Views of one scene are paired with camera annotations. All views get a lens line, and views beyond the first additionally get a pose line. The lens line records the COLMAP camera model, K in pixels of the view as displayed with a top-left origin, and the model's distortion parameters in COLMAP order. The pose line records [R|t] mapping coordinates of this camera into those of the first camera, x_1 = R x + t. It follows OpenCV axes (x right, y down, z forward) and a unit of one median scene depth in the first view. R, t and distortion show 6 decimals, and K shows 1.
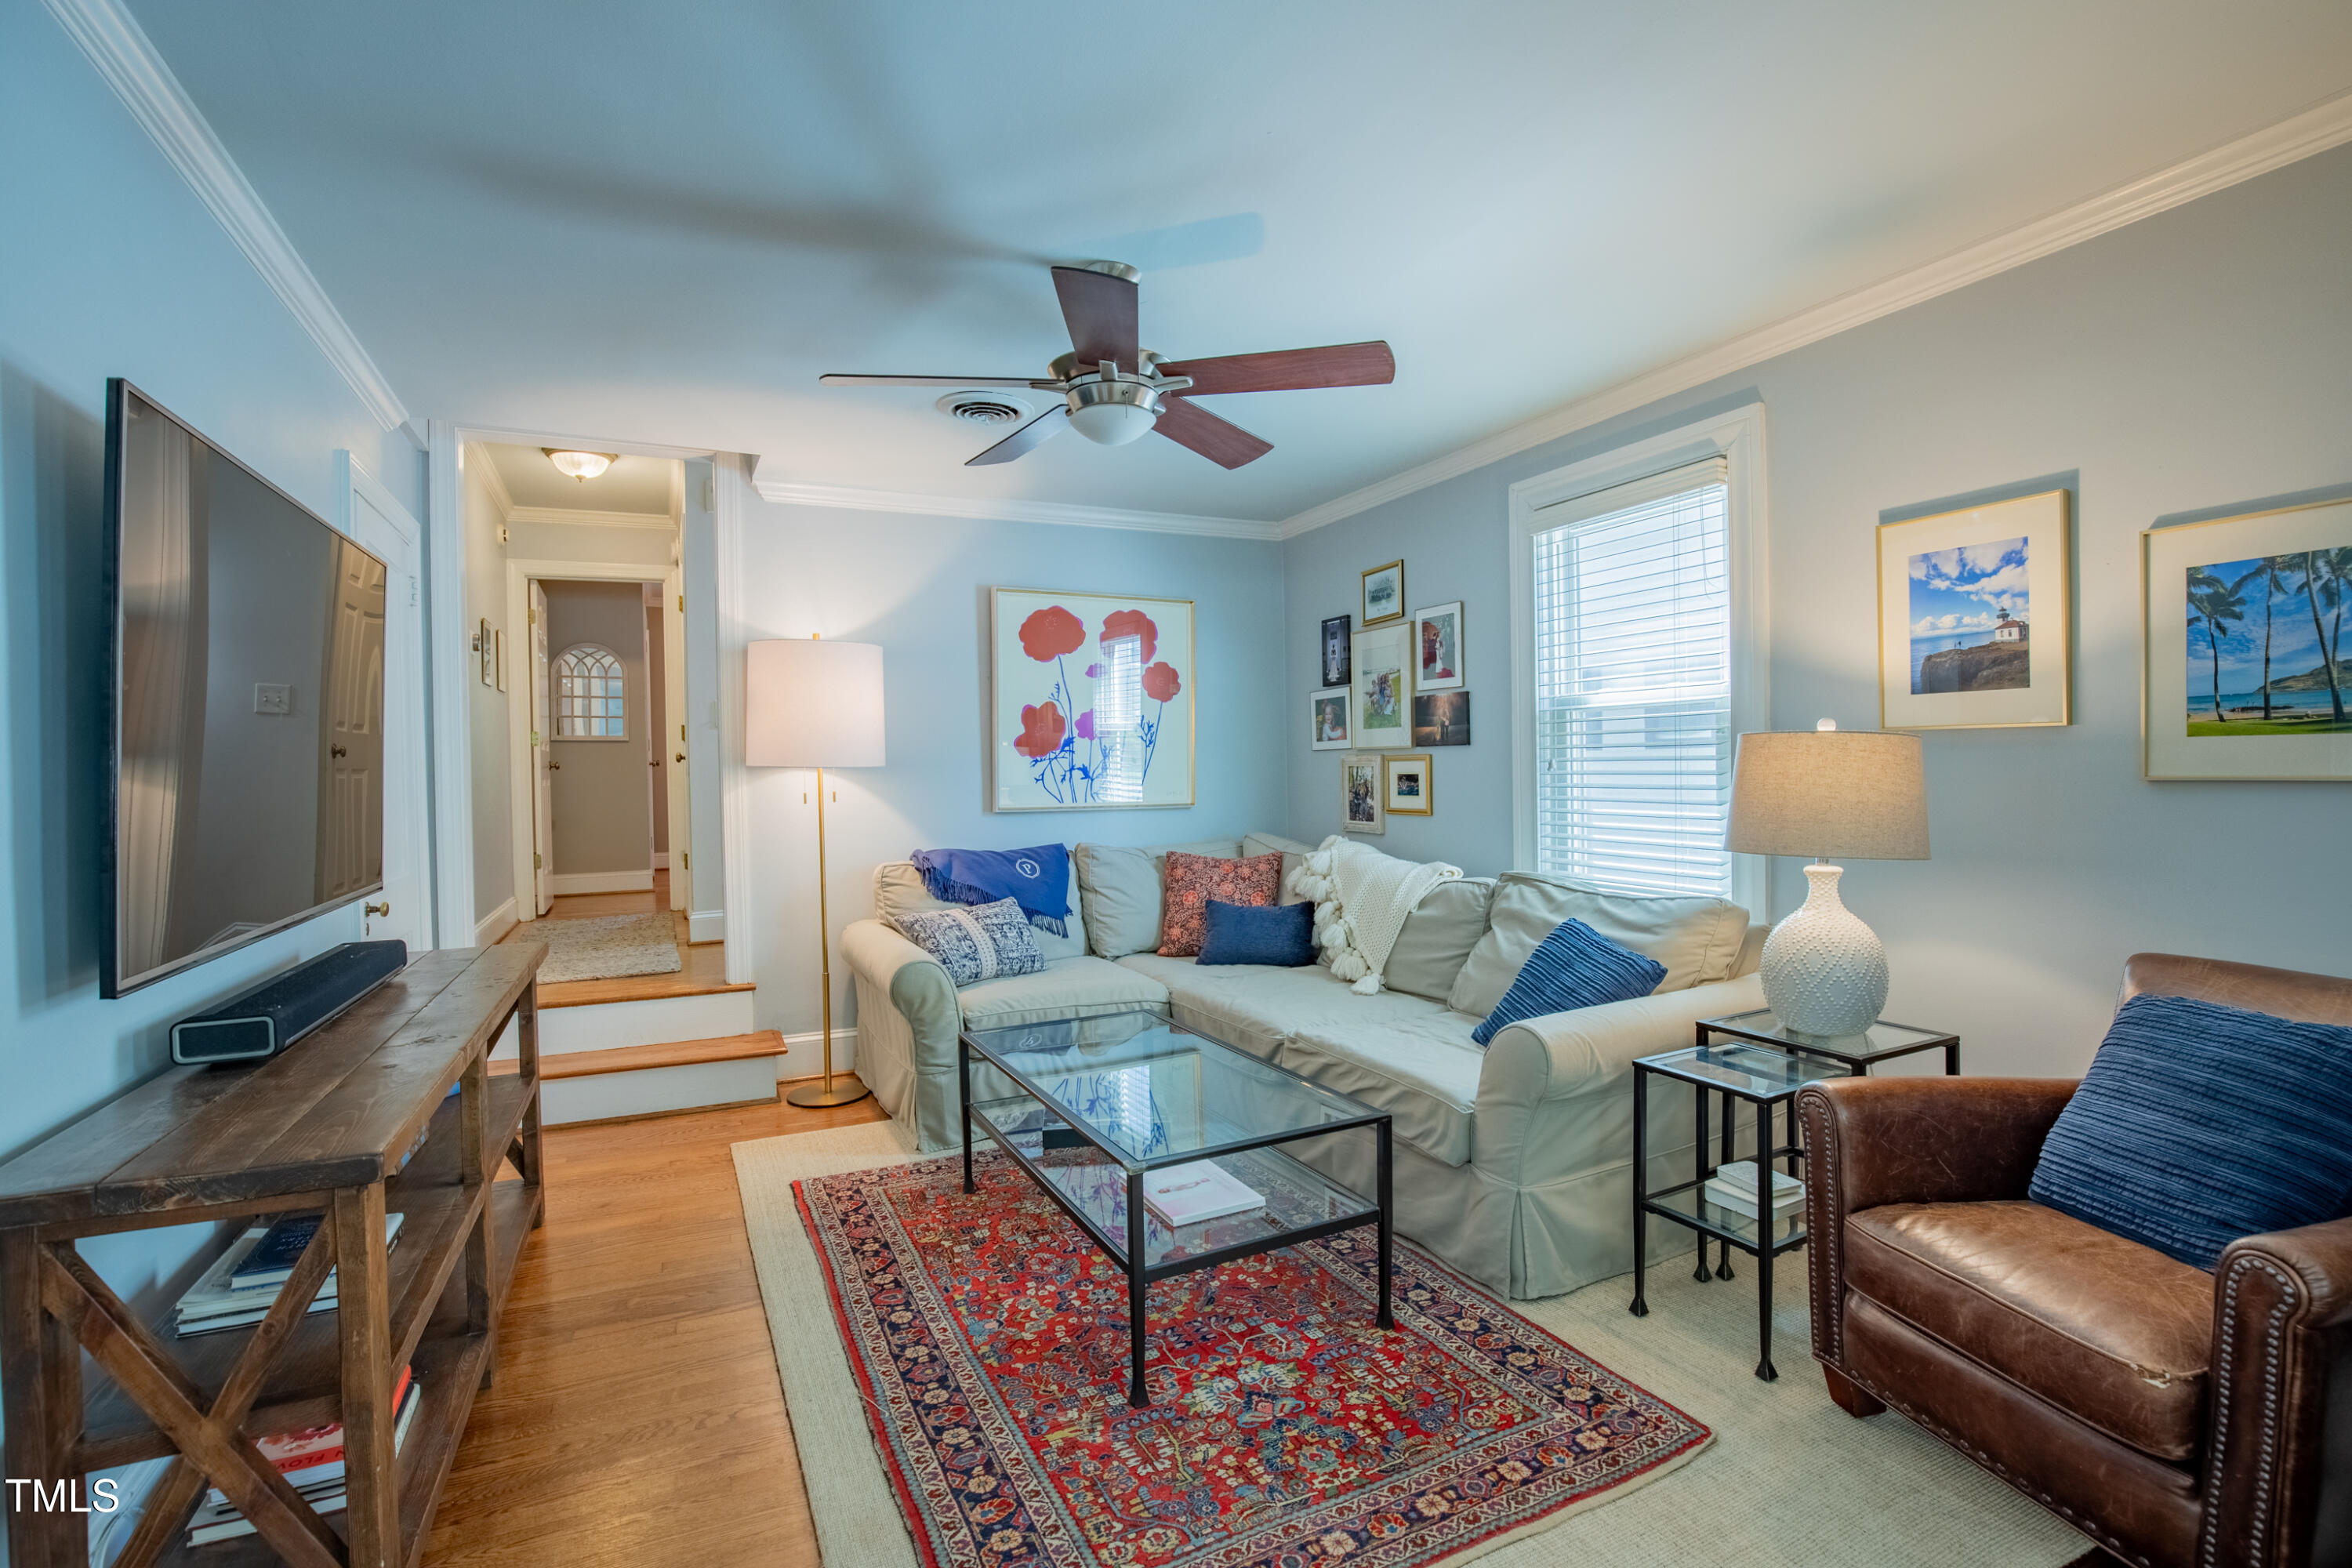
lens RADIAL K [[1082.6, 0, 1176.0], [0, 1082.6, 784.0], [0, 0, 1]] dist [-0.039585, 0.007668]
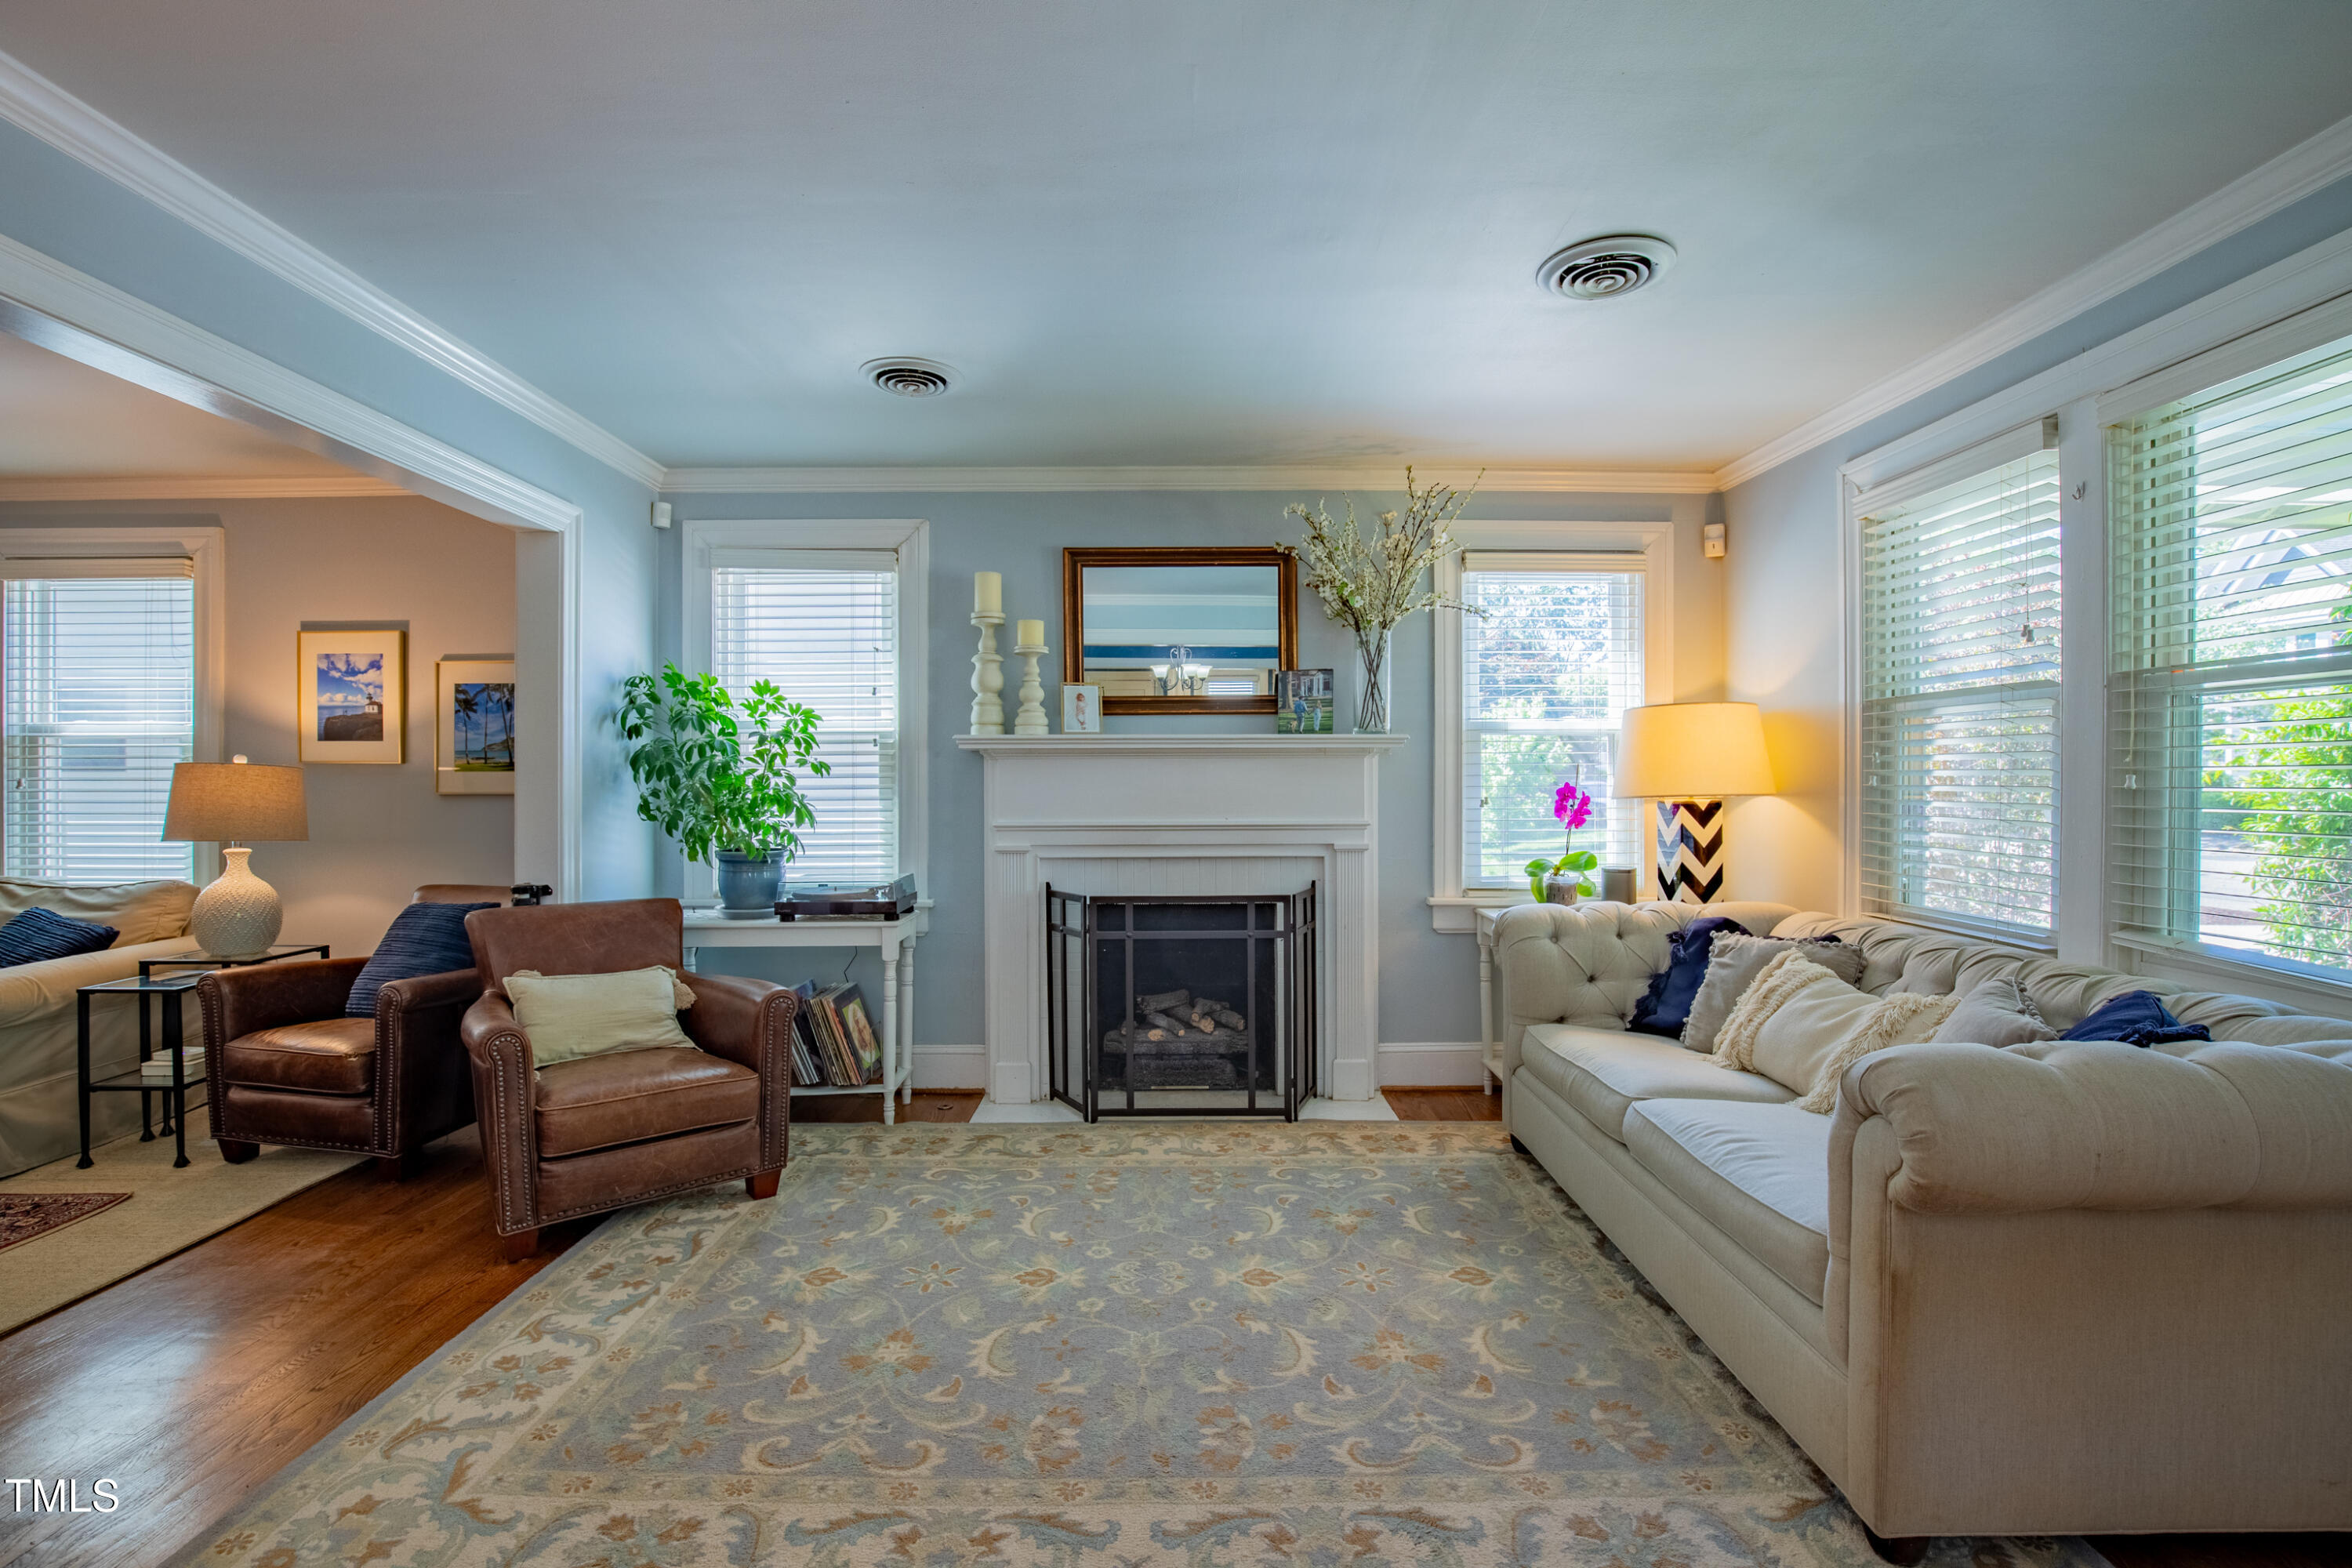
lens RADIAL K [[1082.6, 0, 1176.0], [0, 1082.6, 784.0], [0, 0, 1]] dist [-0.039585, 0.007668]
pose [[0.418427, 0.014137, 0.908140, -0.197778], [0.009633, 0.999754, -0.020001, 0.023051], [-0.908199, 0.017117, 0.418188, -0.793830]]
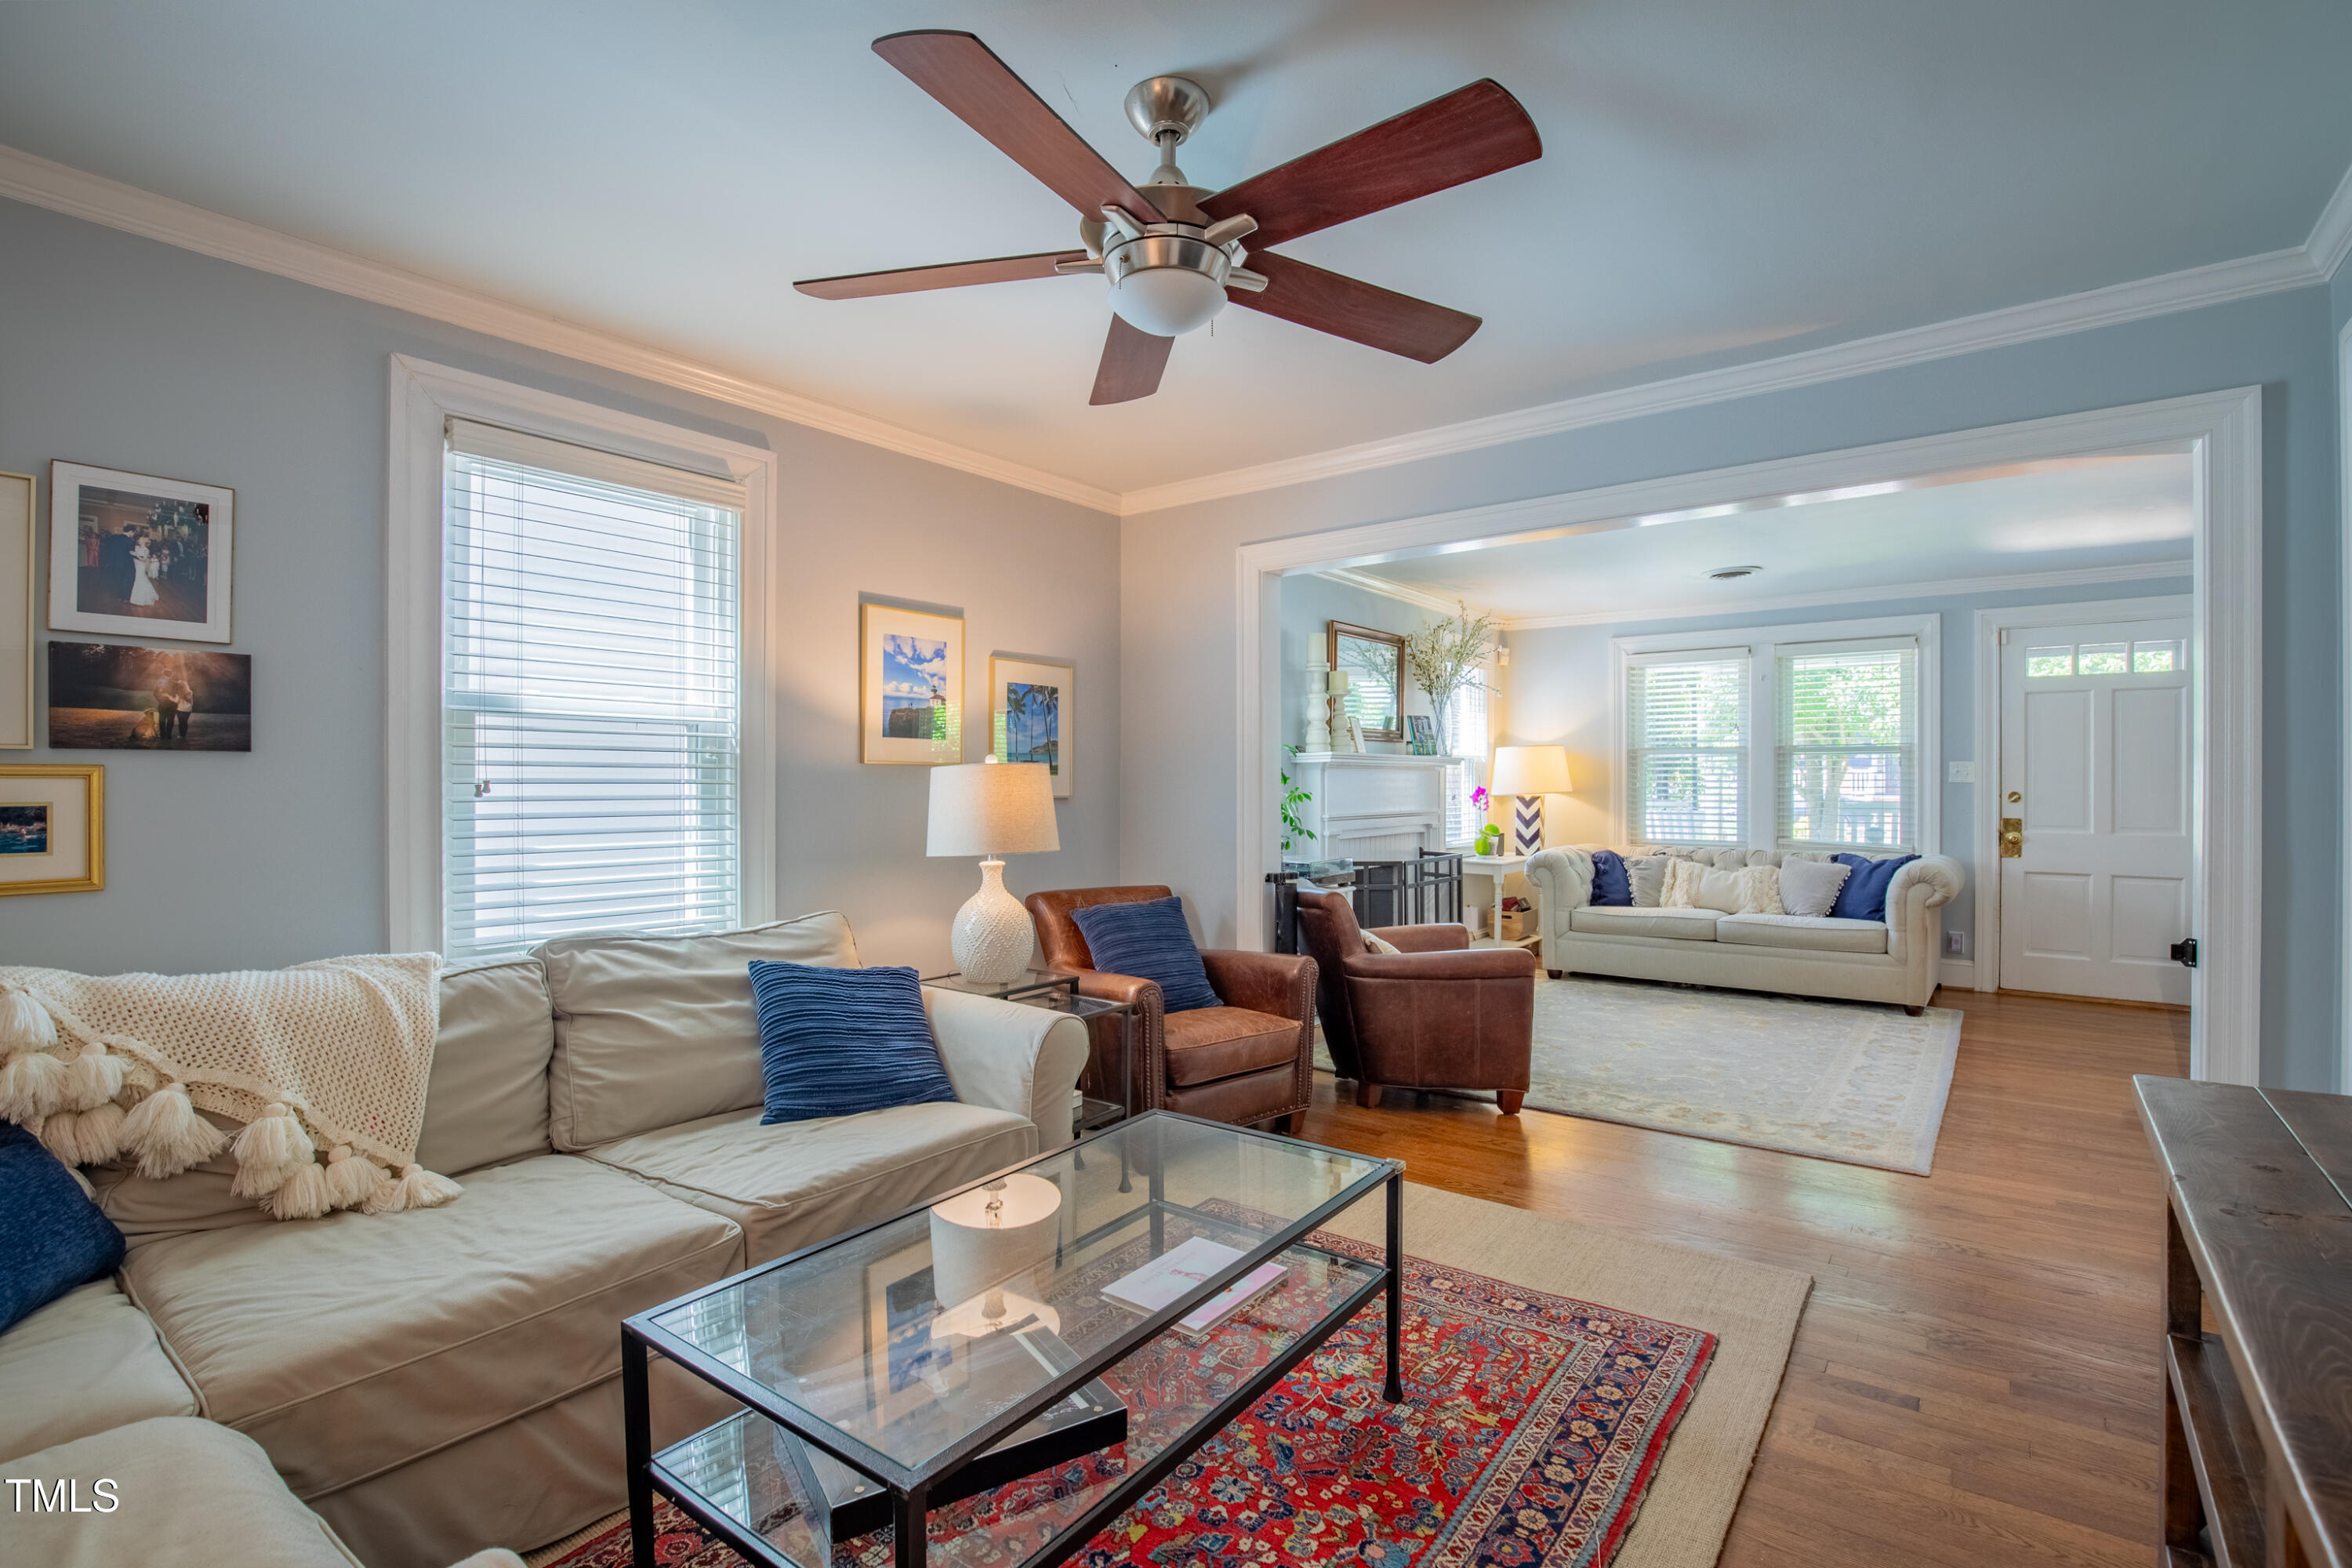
lens RADIAL K [[1094.9, 0, 1176.0], [0, 1094.9, 784.0], [0, 0, 1]] dist [-0.015675, -0.000130]
pose [[-0.457333, 0.016128, 0.889149, -0.671989], [0.022465, 0.999726, -0.006579, -0.007857], [-0.889012, 0.016966, -0.457570, 1.262528]]
